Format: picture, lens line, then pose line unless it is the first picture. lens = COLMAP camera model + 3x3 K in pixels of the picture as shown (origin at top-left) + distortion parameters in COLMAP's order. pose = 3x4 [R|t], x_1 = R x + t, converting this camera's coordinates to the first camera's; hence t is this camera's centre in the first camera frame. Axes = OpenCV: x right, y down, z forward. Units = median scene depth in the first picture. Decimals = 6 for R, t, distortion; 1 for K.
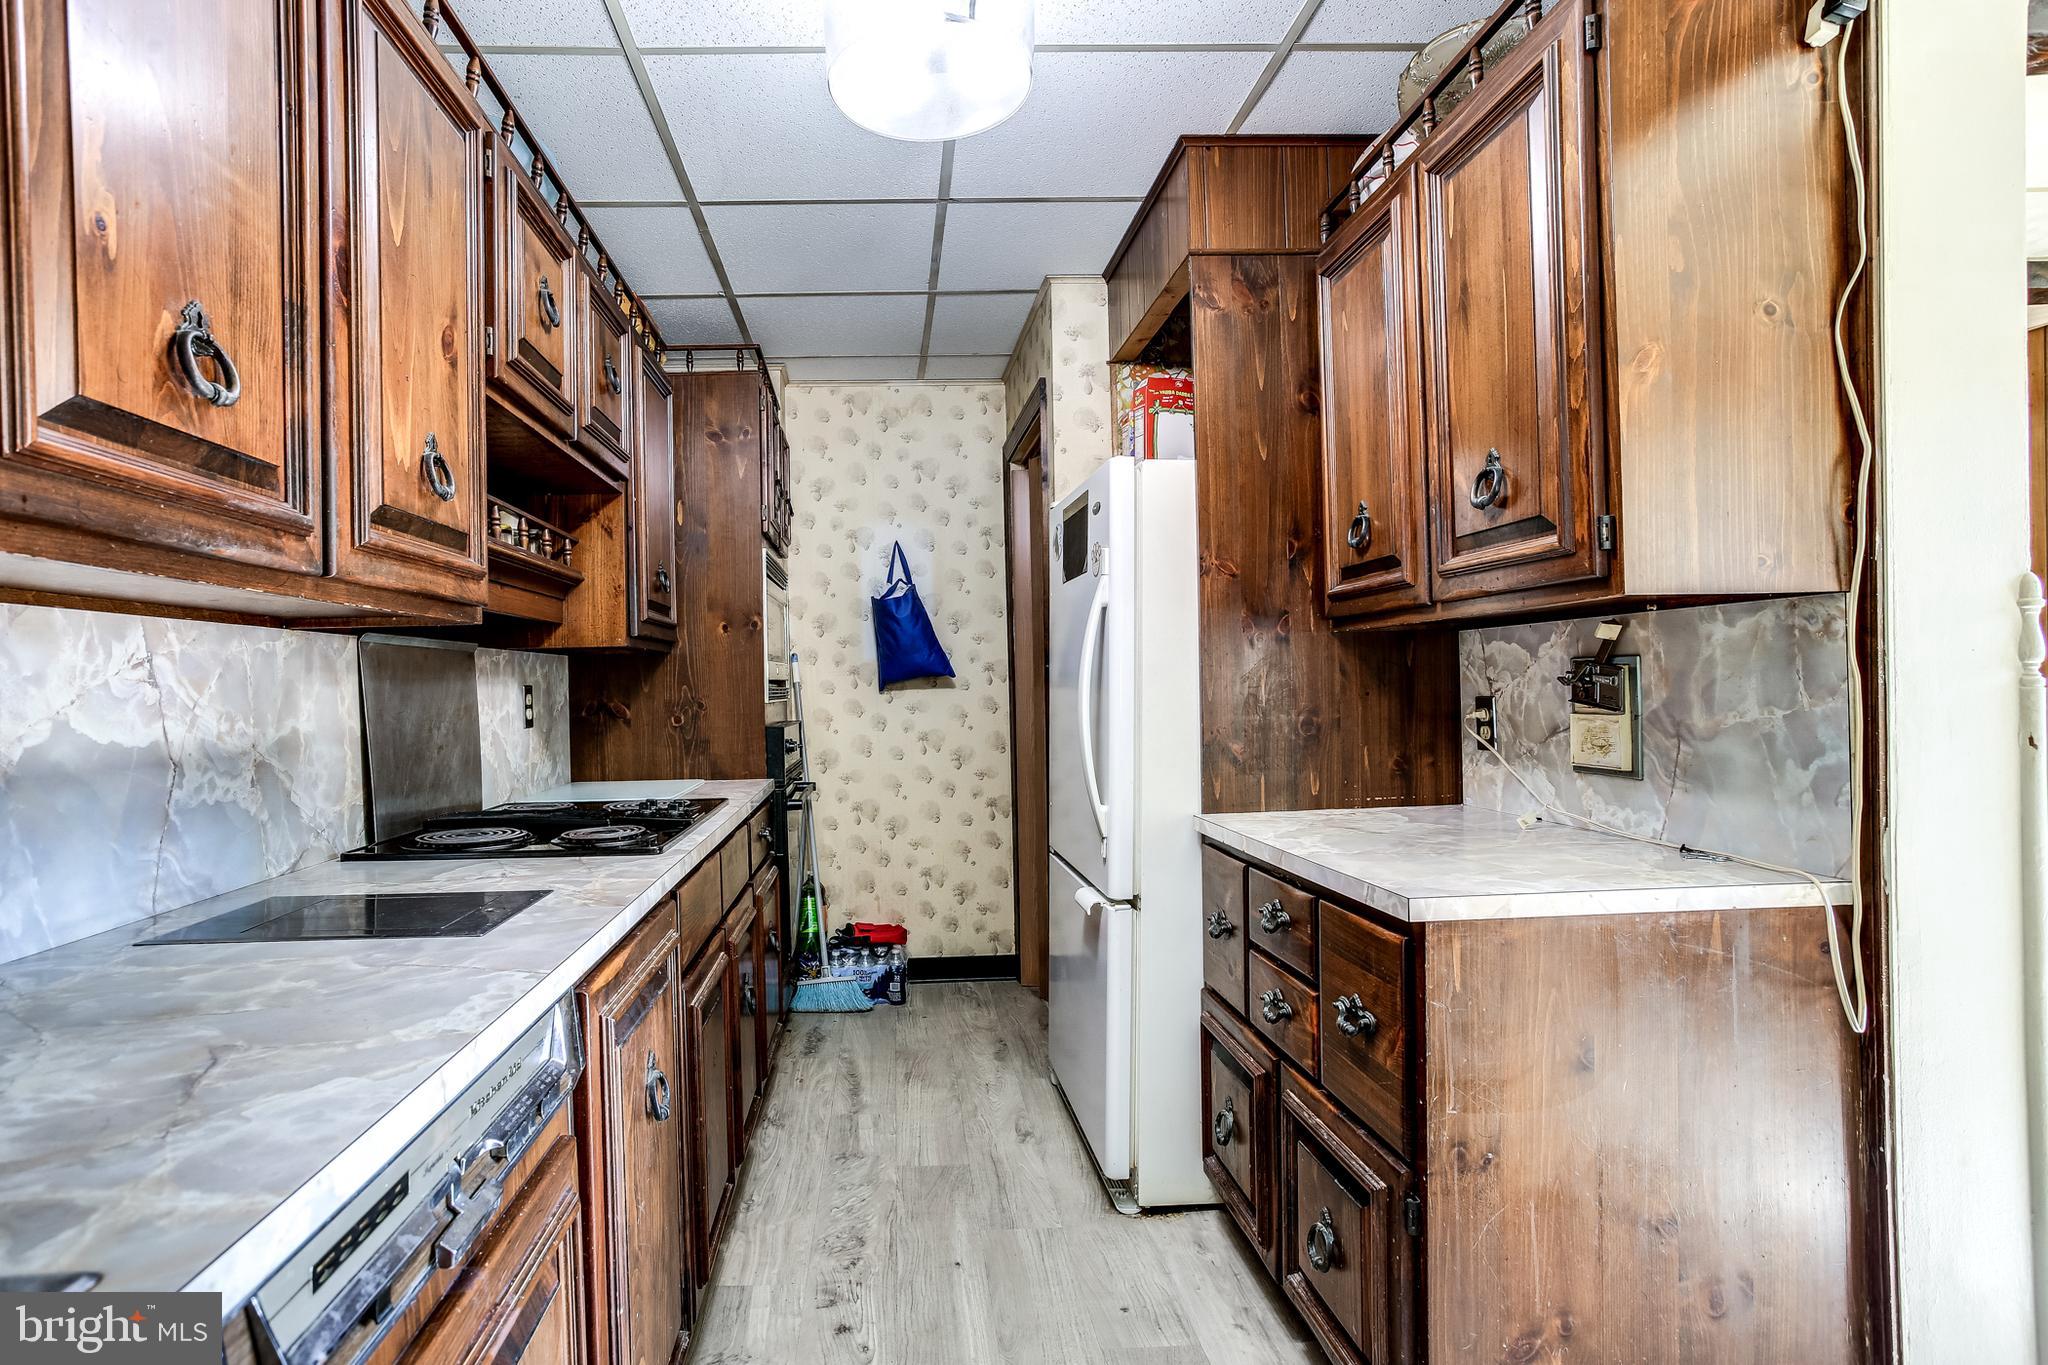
lens RADIAL K [[1029.4, 0, 934.4], [0, 1029.4, 690.3], [0, 0, 1]] dist [-0.059929, 0.038116]
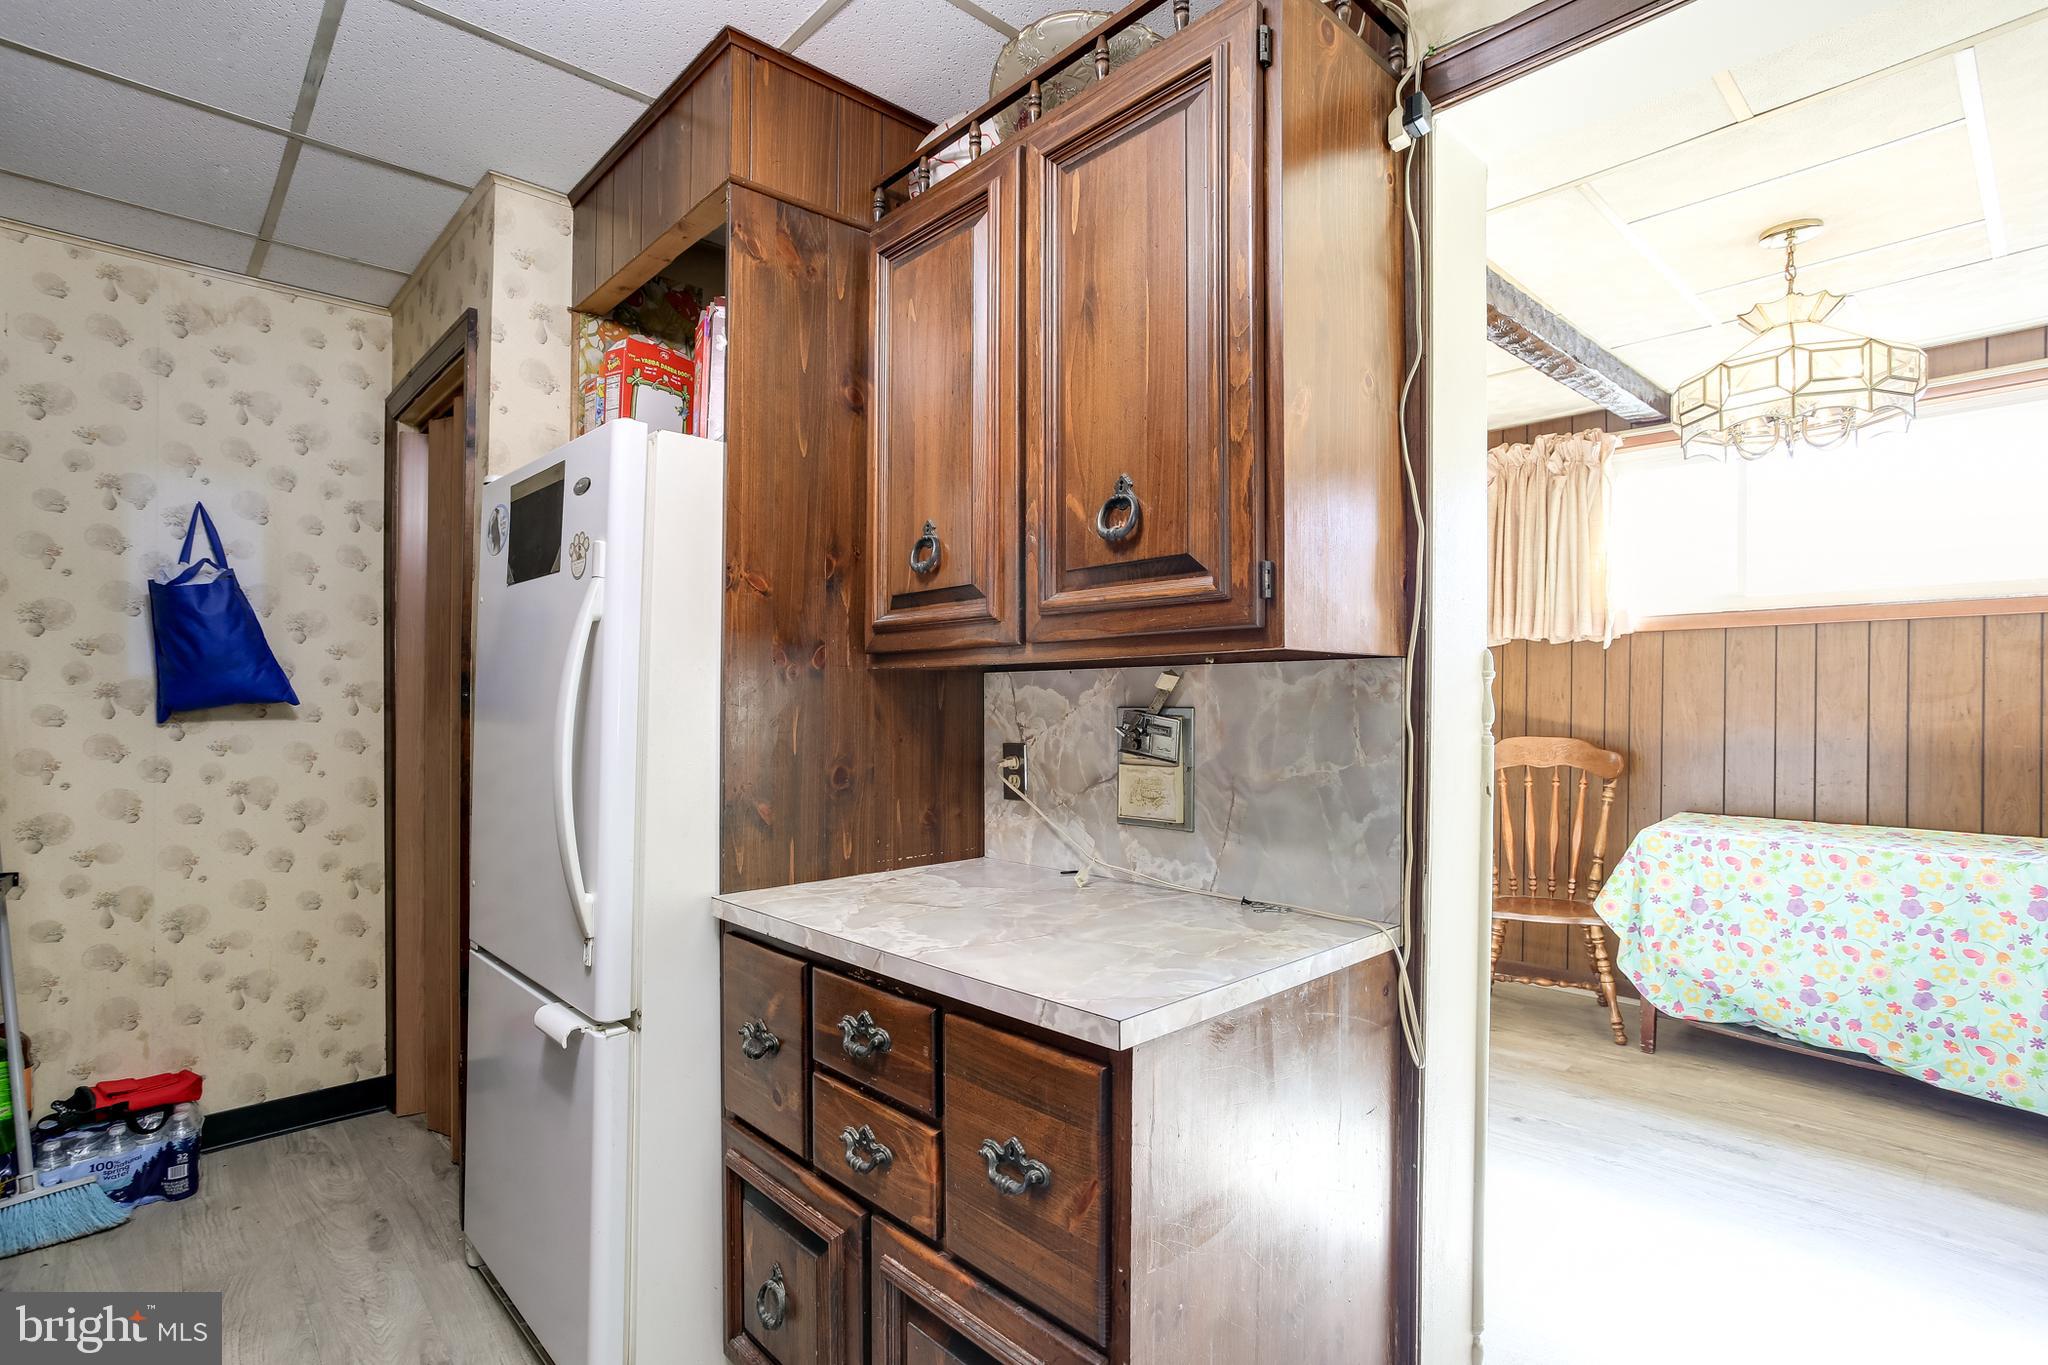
lens RADIAL K [[988.1, 0, 1013.1], [0, 988.1, 699.5], [0, 0, 1]] dist [-0.056030, 0.033503]
pose [[0.766866, 0.024313, 0.641347, -0.053792], [-0.013993, 0.999678, -0.021165, -0.015502], [-0.641655, 0.007257, 0.766959, 0.291174]]
